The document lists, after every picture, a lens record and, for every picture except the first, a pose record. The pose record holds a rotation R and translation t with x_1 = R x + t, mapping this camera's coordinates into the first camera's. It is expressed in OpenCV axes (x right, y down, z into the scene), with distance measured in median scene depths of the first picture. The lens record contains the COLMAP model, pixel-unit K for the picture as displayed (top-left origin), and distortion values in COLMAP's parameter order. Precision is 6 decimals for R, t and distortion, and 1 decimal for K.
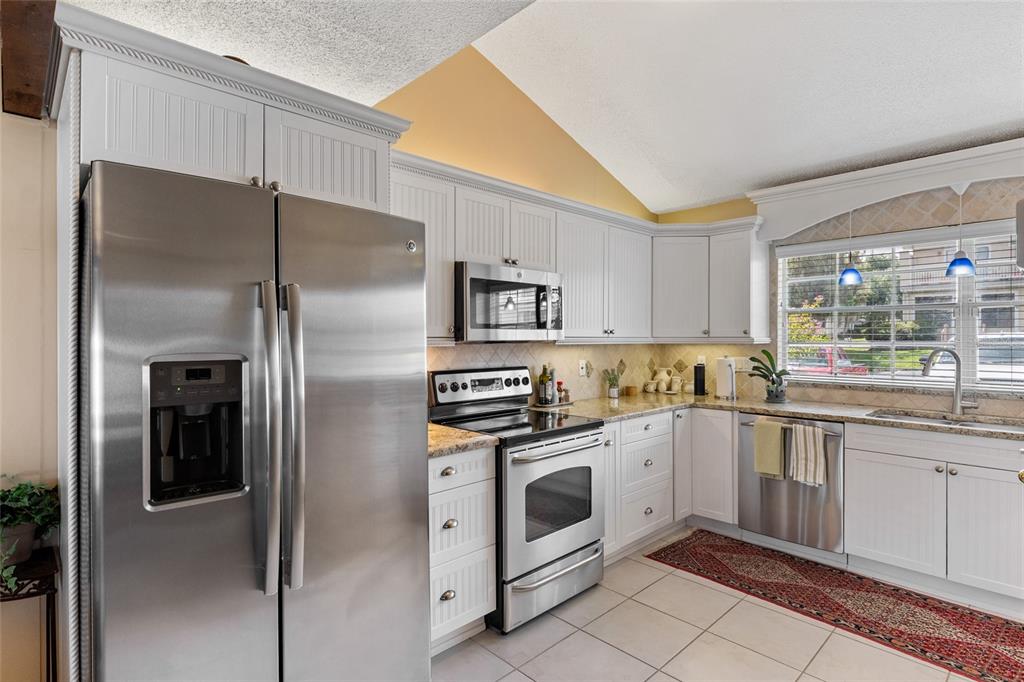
lens RADIAL K [[511.6, 0, 514.5], [0, 511.6, 337.2], [0, 0, 1]] dist [-0.000391, -0.000312]
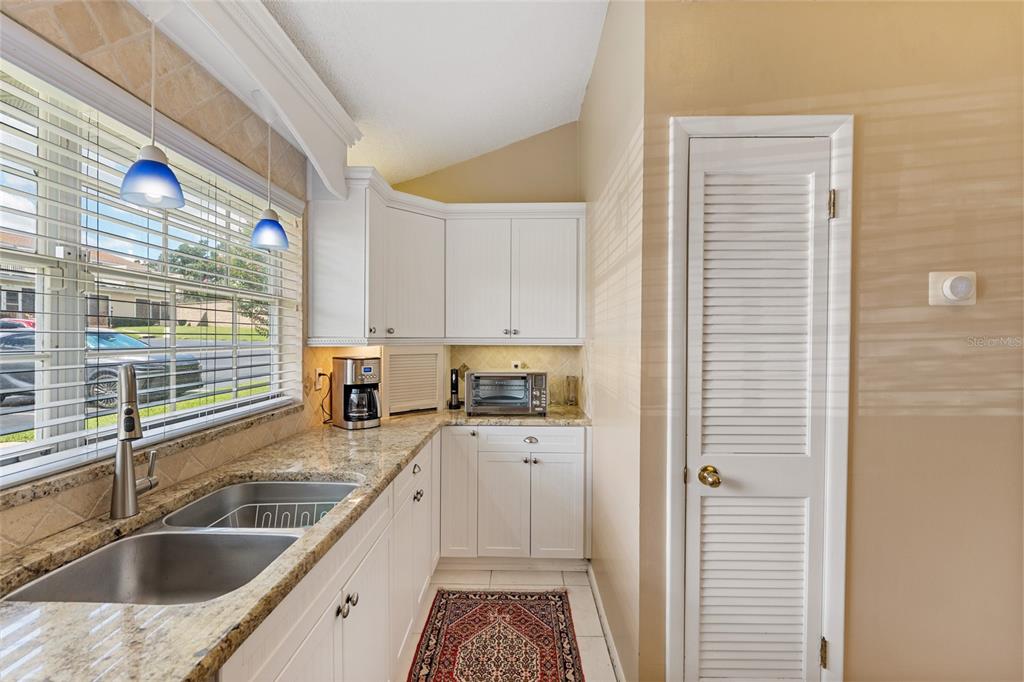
lens RADIAL K [[440.5, 0, 513.7], [0, 440.5, 340.3], [0, 0, 1]] dist [0.009463, -0.002230]
pose [[-0.711603, 0.006859, 0.702549, 0.320131], [0.014184, 0.999889, 0.004605, 0.004803], [-0.702439, 0.013241, -0.711621, 0.901730]]
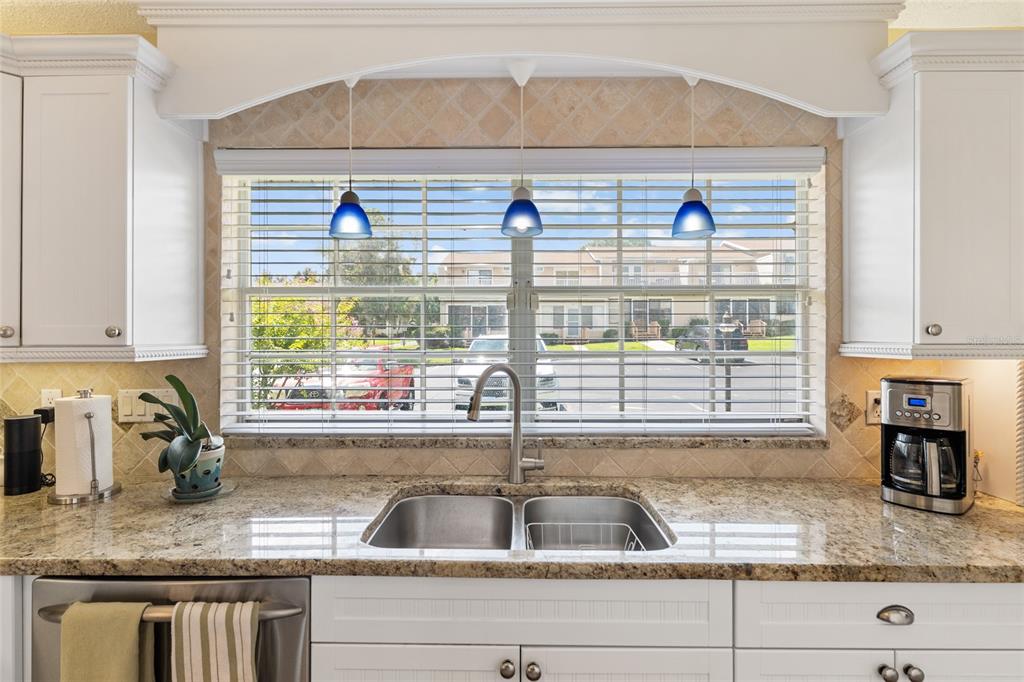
lens RADIAL K [[511.6, 0, 513.8], [0, 511.6, 331.9], [0, 0, 1]] dist [-0.000391, -0.000312]
pose [[0.702213, 0.008547, 0.711915, 0.405577], [0.001974, 0.999901, -0.013952, -0.004513], [-0.711964, 0.011203, 0.702127, 0.529983]]
